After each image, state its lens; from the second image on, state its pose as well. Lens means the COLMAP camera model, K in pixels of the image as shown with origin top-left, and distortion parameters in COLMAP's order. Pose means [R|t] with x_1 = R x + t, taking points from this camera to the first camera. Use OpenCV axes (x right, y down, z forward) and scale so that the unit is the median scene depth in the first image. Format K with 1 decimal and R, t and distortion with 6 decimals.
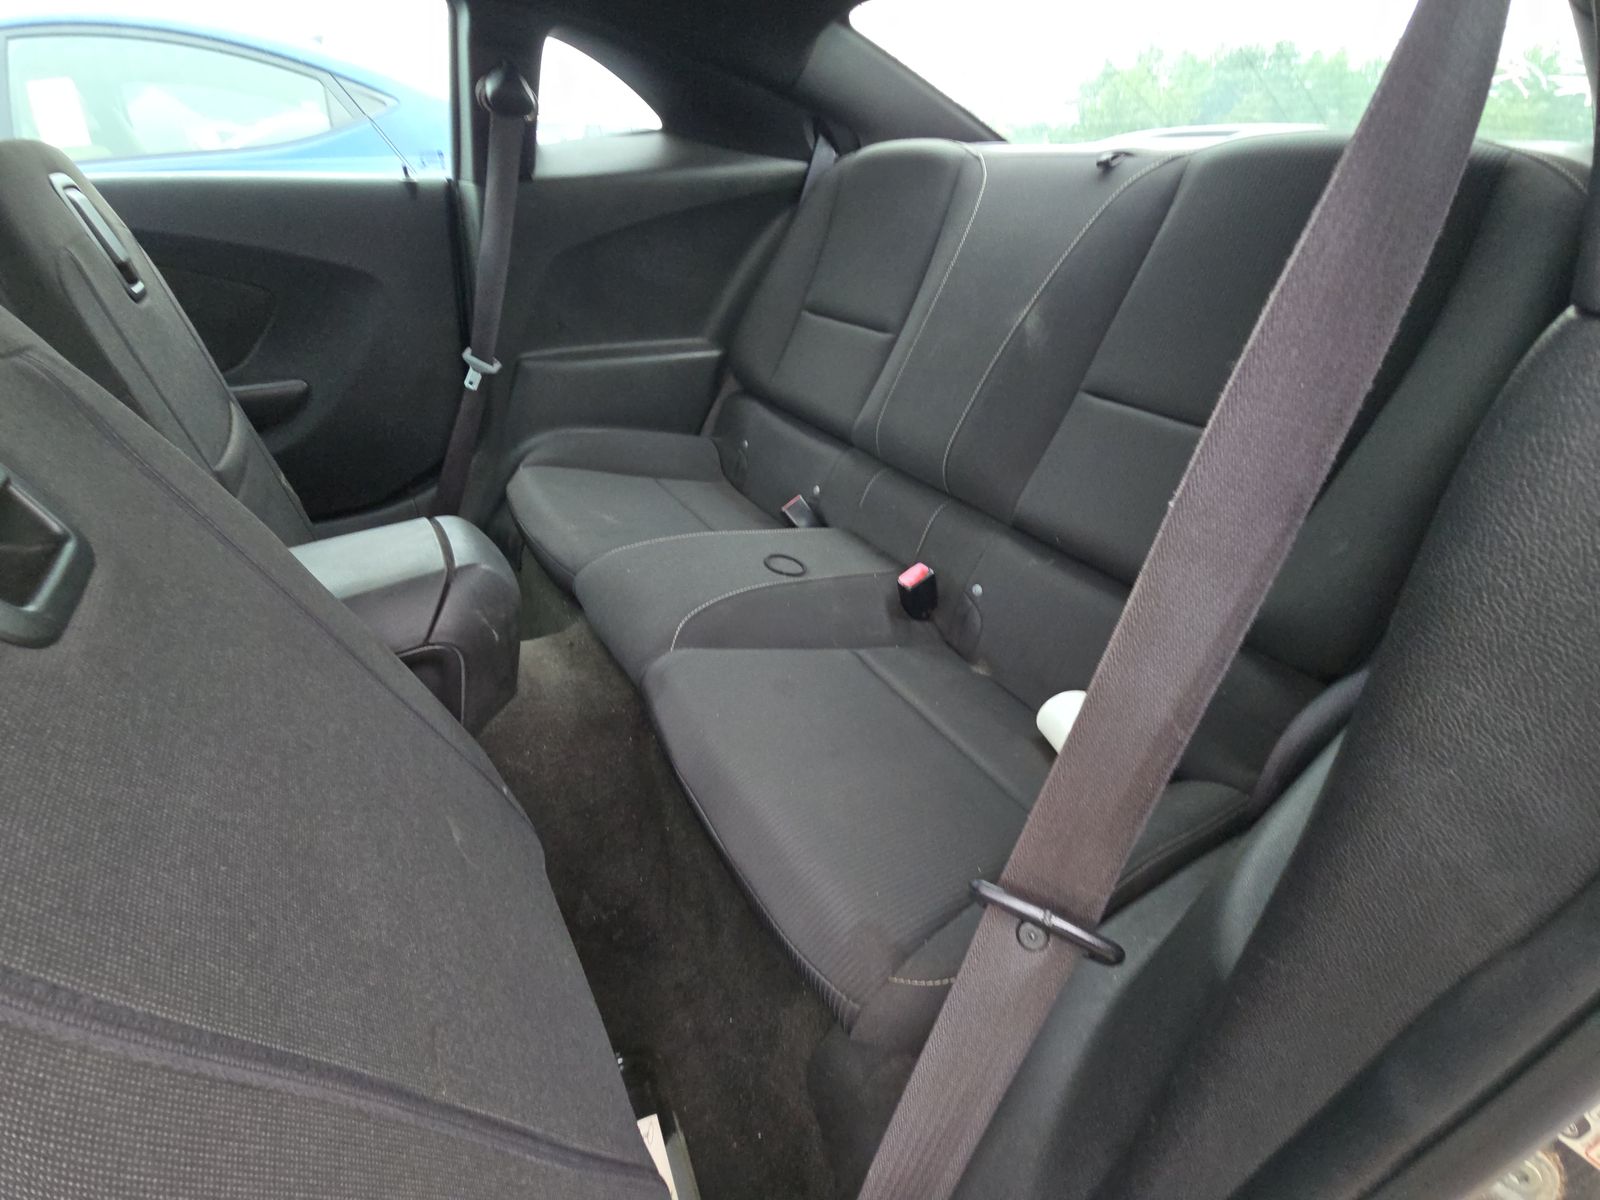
lens RADIAL K [[655.9, 0, 795.8], [0, 655.9, 588.5], [0, 0, 1]] dist [0.002317, 0.000264]
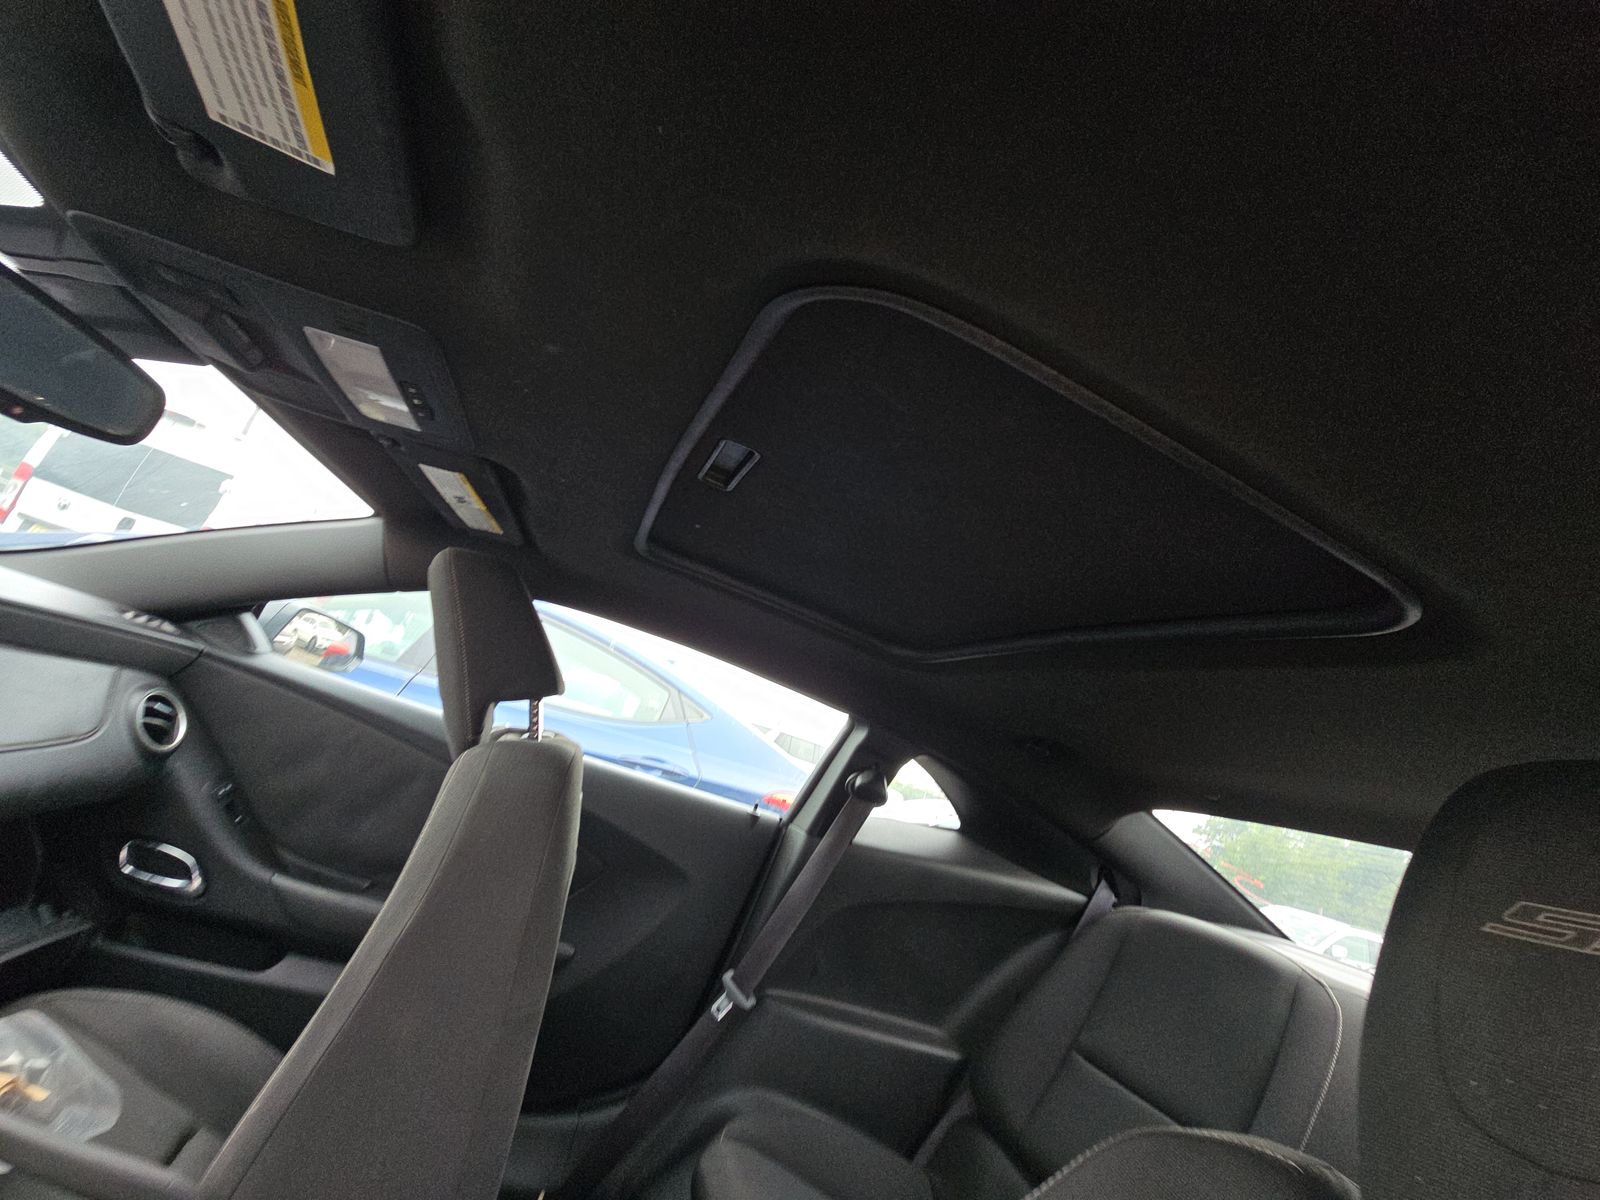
lens RADIAL K [[655.9, 0, 795.8], [0, 655.9, 588.5], [0, 0, 1]] dist [0.002317, 0.000264]
pose [[0.940858, 0.218148, -0.259226, -0.262454], [-0.338765, 0.616903, -0.710400, -0.052199], [0.004945, 0.756202, 0.654319, -0.062623]]
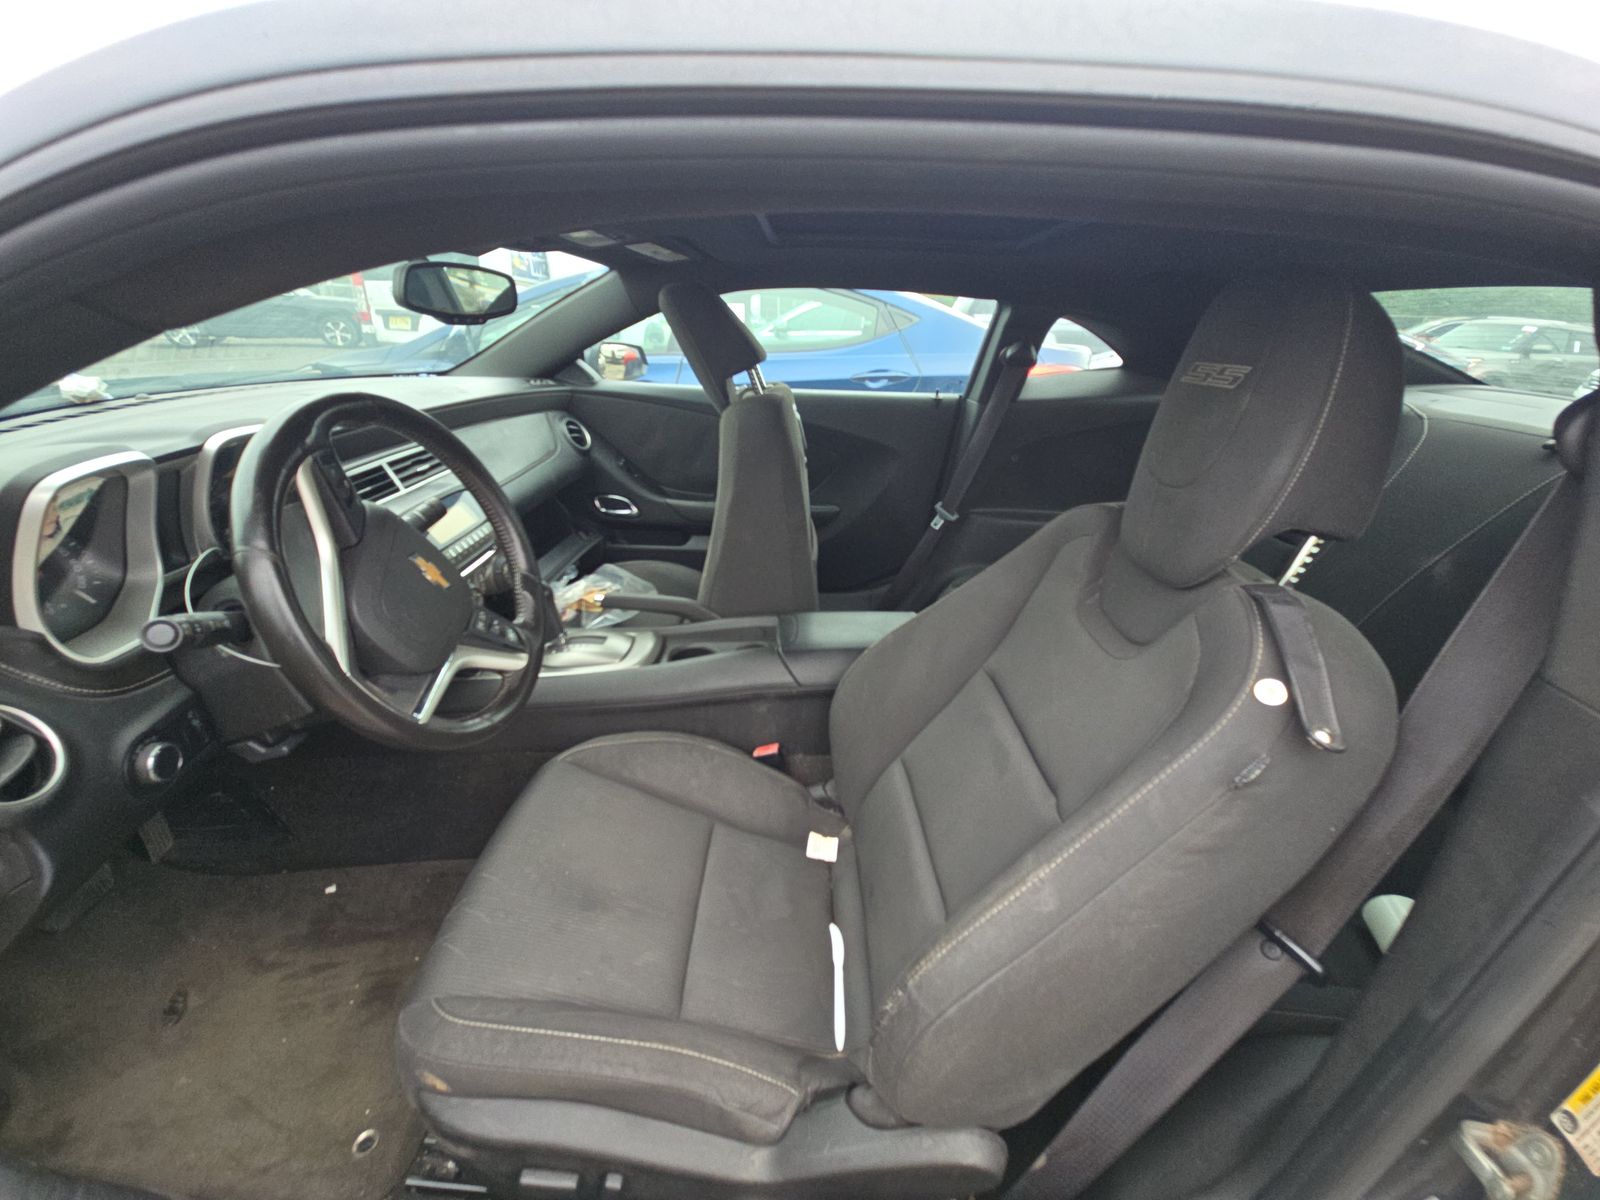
lens RADIAL K [[655.9, 0, 795.8], [0, 655.9, 588.5], [0, 0, 1]] dist [0.002317, 0.000264]
pose [[0.837865, 0.213620, -0.502344, 0.004769], [-0.296325, 0.950847, -0.089899, 0.039711], [0.458448, 0.224180, 0.859982, -0.333595]]
